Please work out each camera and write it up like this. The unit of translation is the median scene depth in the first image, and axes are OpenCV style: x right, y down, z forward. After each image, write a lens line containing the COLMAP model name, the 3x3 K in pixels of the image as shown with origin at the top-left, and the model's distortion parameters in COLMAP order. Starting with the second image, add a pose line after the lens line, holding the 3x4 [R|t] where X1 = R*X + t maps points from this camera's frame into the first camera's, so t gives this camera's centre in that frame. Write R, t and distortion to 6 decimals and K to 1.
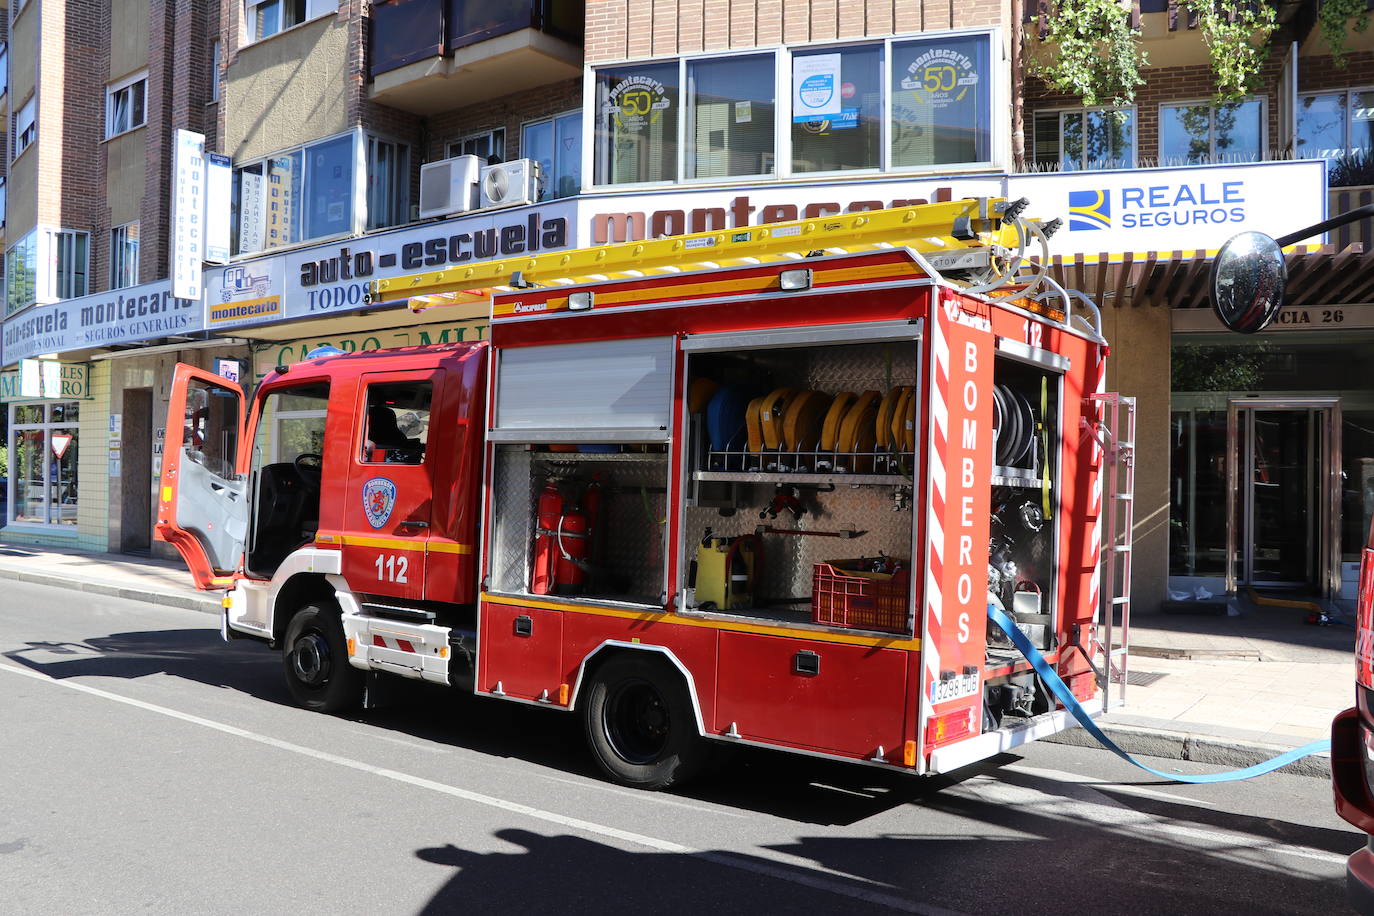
lens RADIAL K [[1217.5, 0, 673.2], [0, 1217.5, 458.7], [0, 0, 1]] dist [-0.160827, 0.198407]
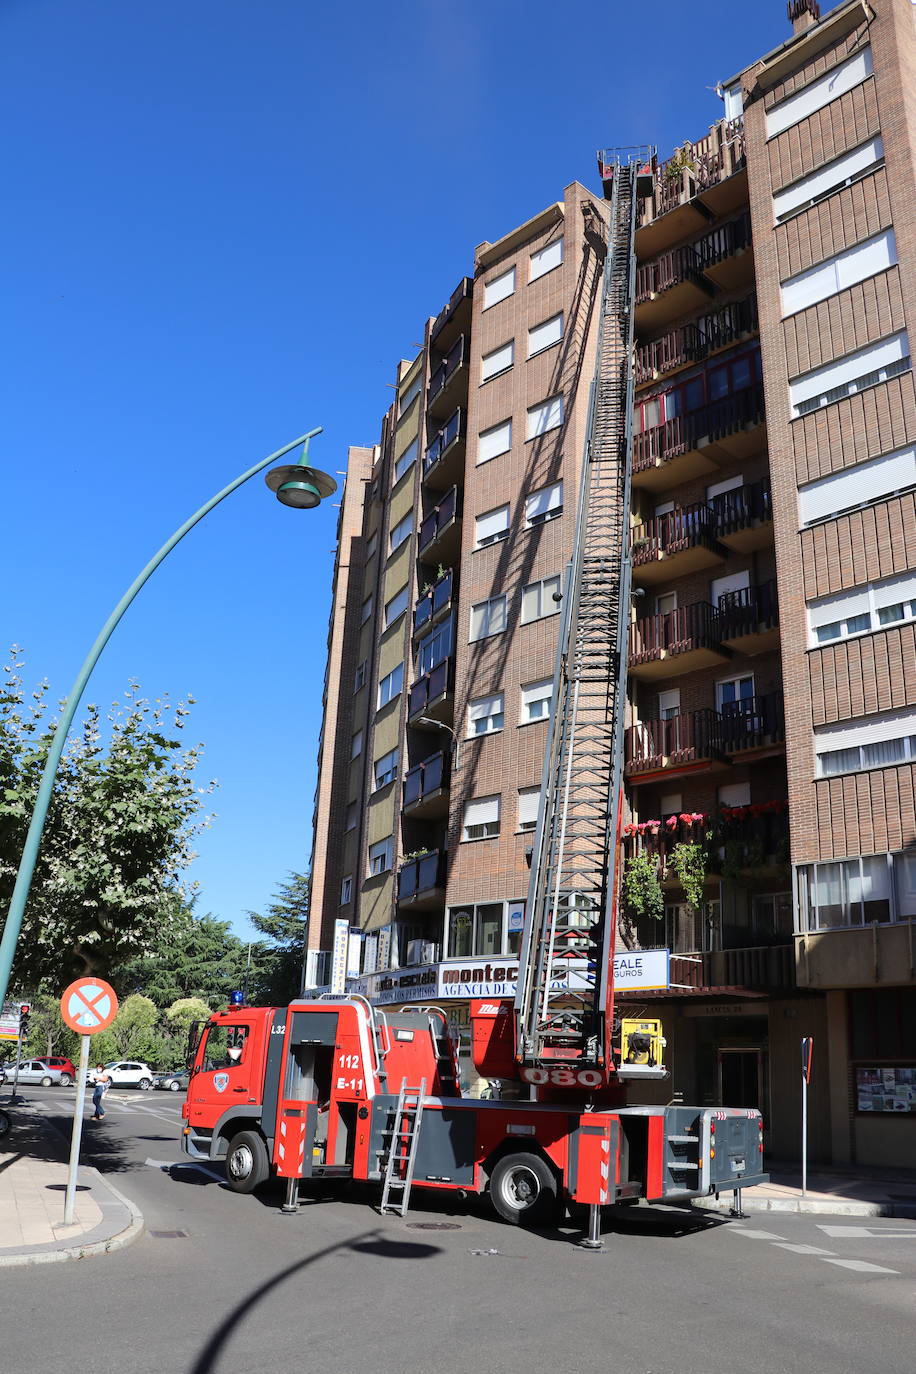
lens RADIAL K [[1119.9, 0, 470.2], [0, 1119.9, 721.5], [0, 0, 1]] dist [-0.190262, 0.160627]
pose [[0.881764, -0.122262, -0.455571, 1.232093], [-0.022163, 0.954019, -0.298927, -0.016932], [0.471170, 0.273680, 0.838509, -1.141347]]
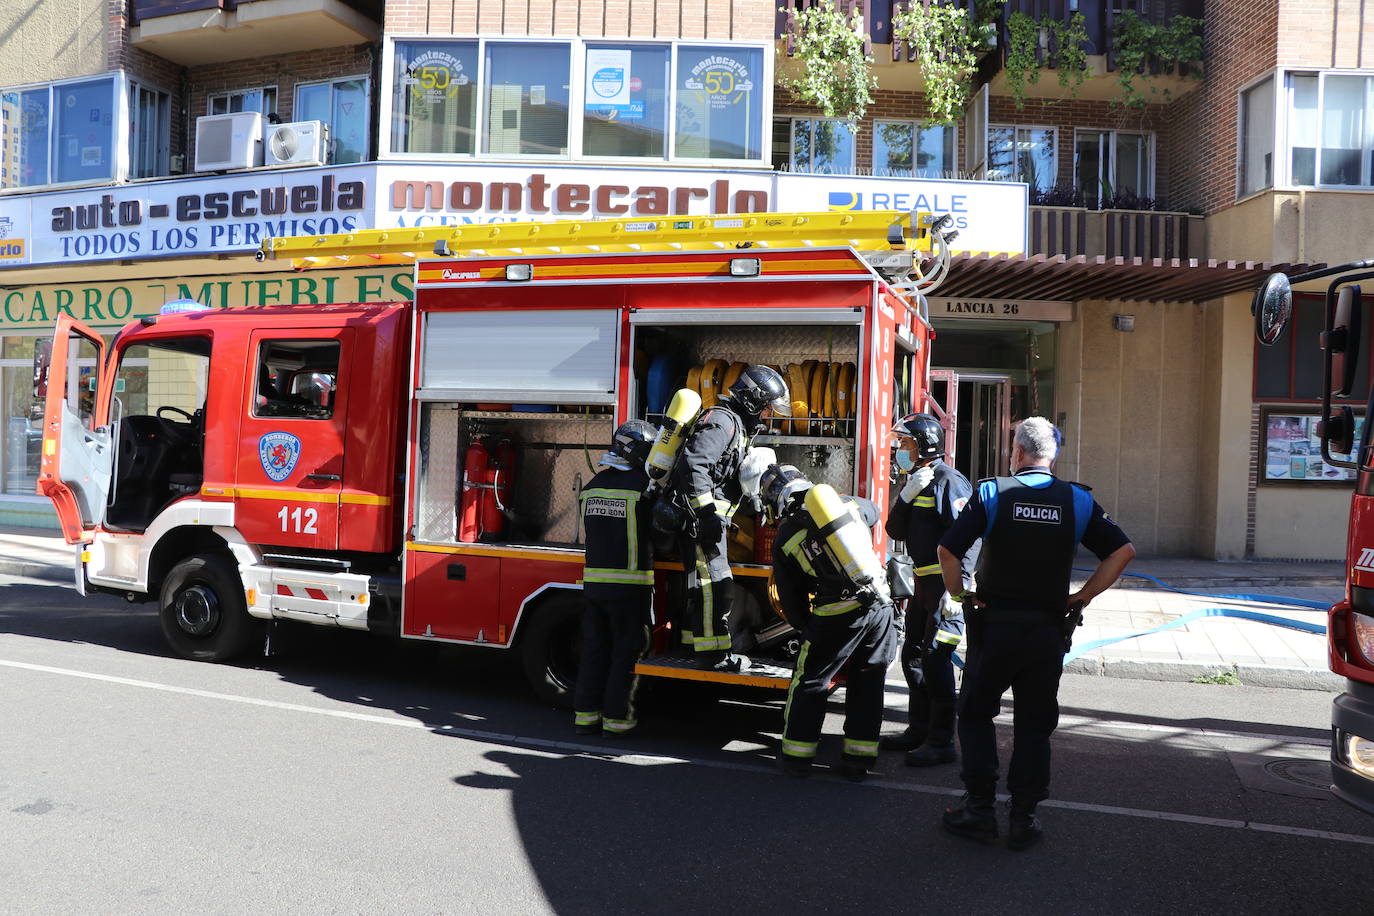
lens RADIAL K [[1144.7, 0, 665.8], [0, 1144.7, 465.4], [0, 0, 1]] dist [-0.181340, 0.166159]
pose [[0.949332, 0.003221, 0.314257, -0.169666], [-0.017722, 0.998905, 0.043297, -0.002299], [-0.313774, -0.046672, 0.948350, -0.007985]]
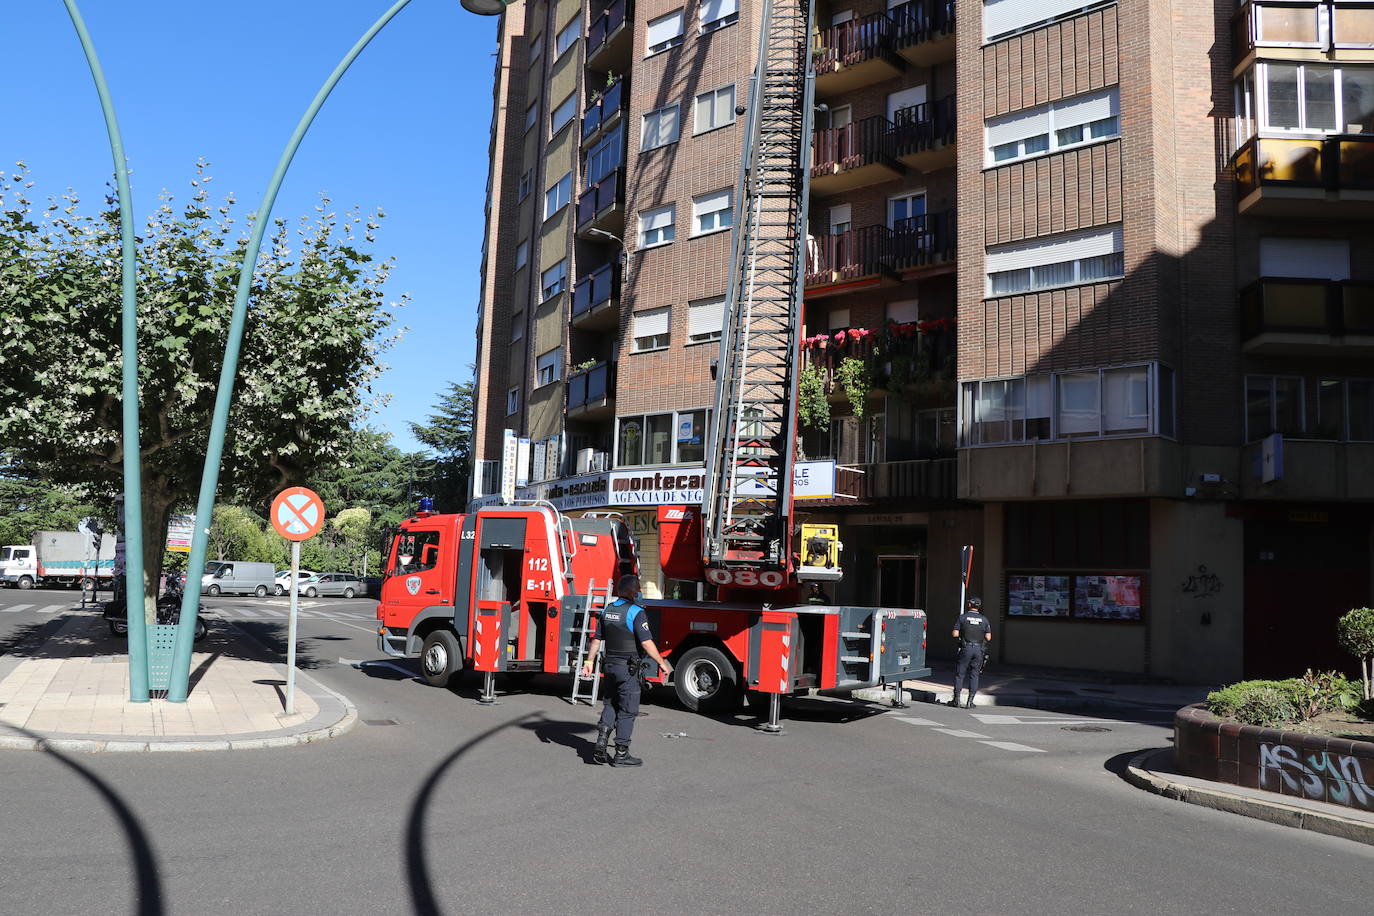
lens RADIAL K [[1119.9, 0, 667.8], [0, 1119.9, 481.5], [0, 0, 1]] dist [-0.190262, 0.160627]
pose [[0.899800, -0.015856, -0.436014, 1.214827], [-0.022360, 0.996350, -0.082377, -0.009864], [0.435729, 0.083872, 0.896162, -1.191960]]
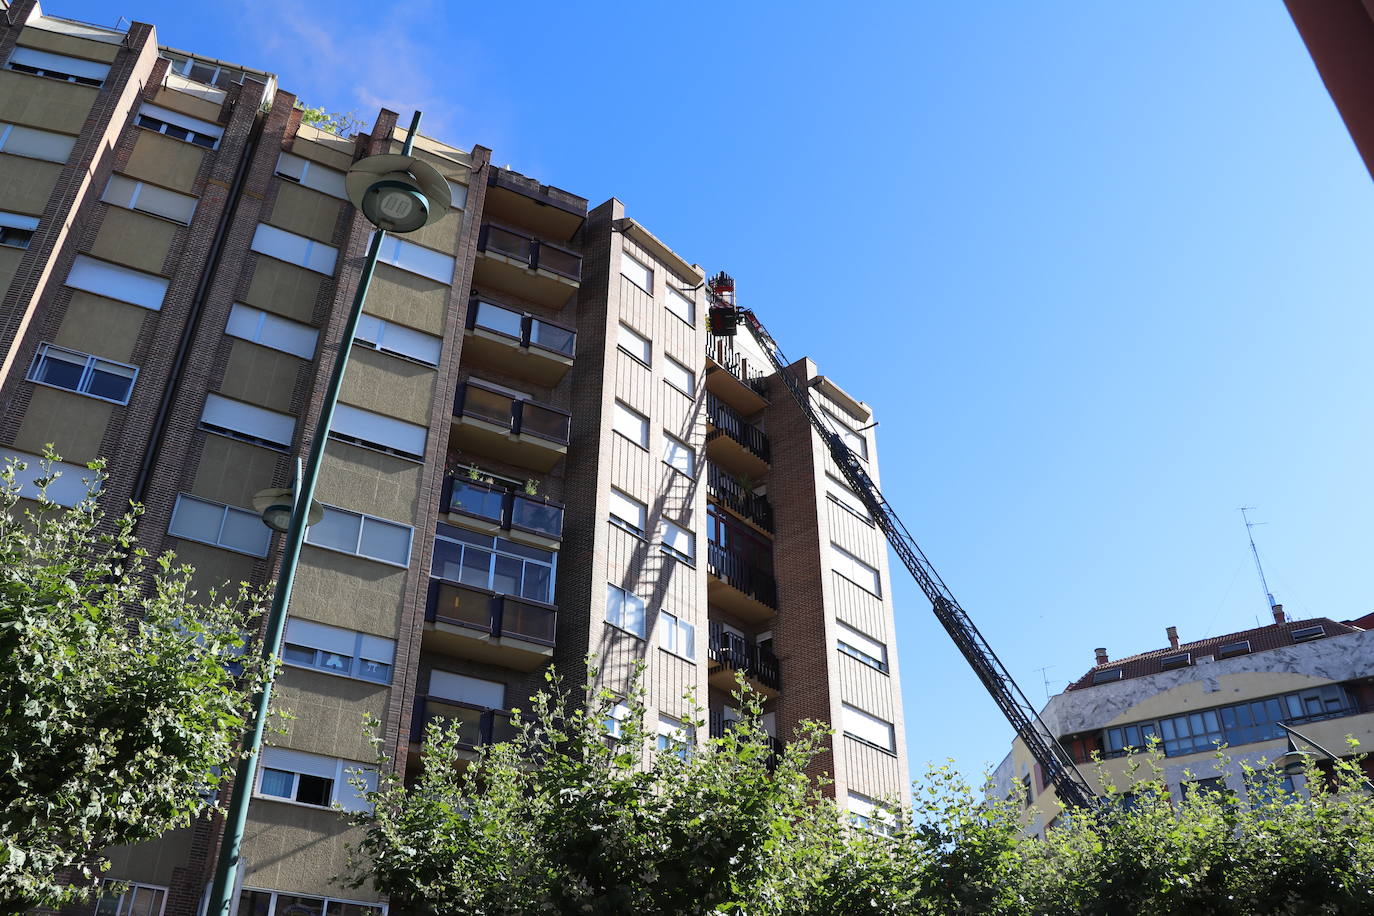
lens RADIAL K [[1144.7, 0, 665.8], [0, 1144.7, 465.4], [0, 0, 1]] dist [-0.181340, 0.166159]
pose [[0.398197, 0.493112, 0.773485, -2.085524], [-0.015965, 0.846818, -0.531644, -0.016659], [-0.917161, 0.199350, 0.345073, 0.123910]]
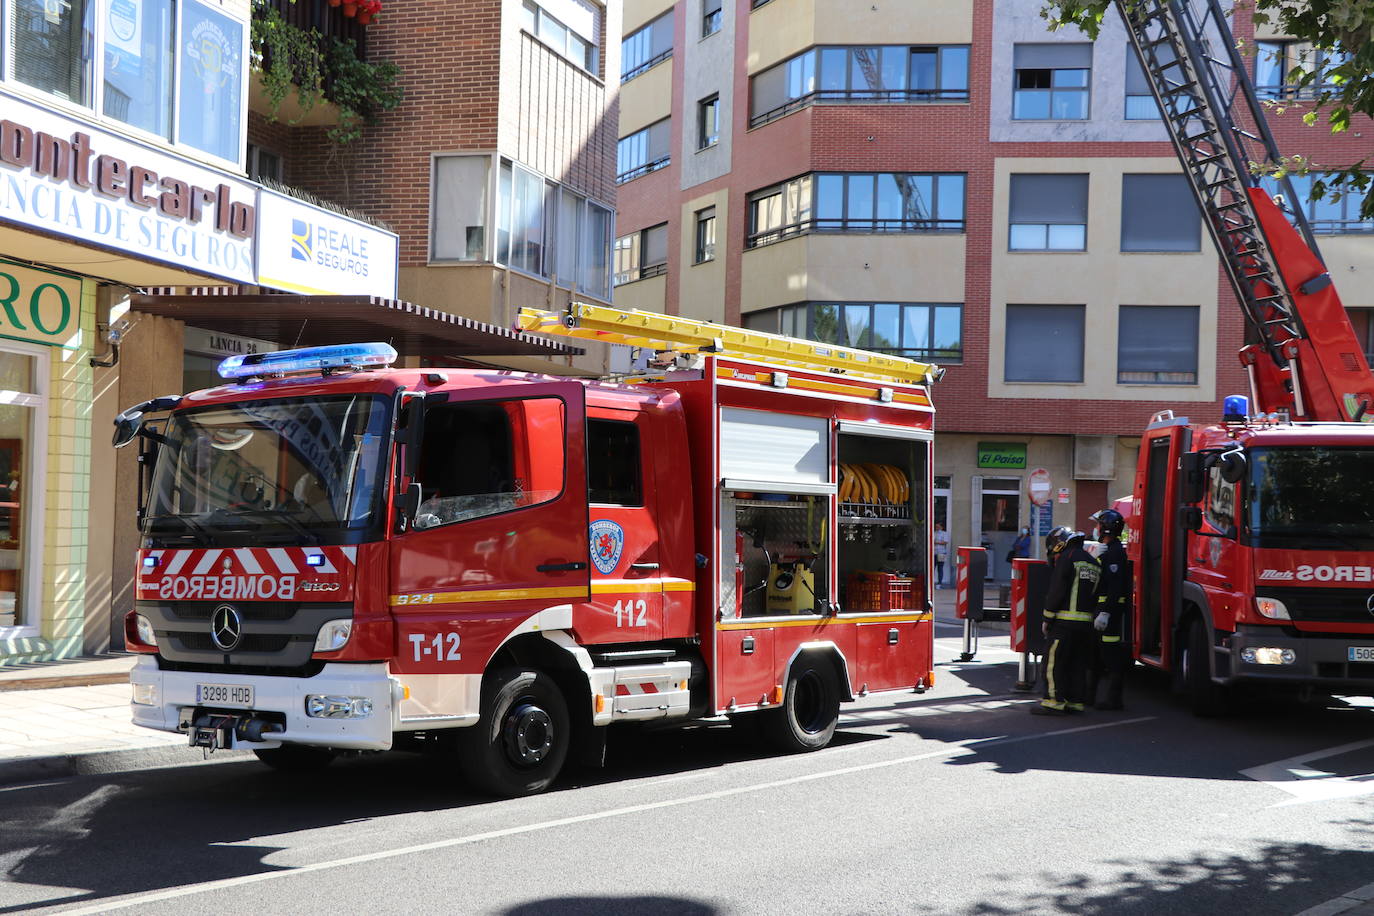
lens RADIAL K [[1781.7, 0, 683.2], [0, 1781.7, 489.7], [0, 0, 1]] dist [0.011465, 0.055058]
pose [[-0.010713, 0.003358, 0.999937, -1.201002], [-0.040184, 0.999185, -0.003786, -0.003859], [-0.999135, -0.040222, -0.010570, 0.699344]]
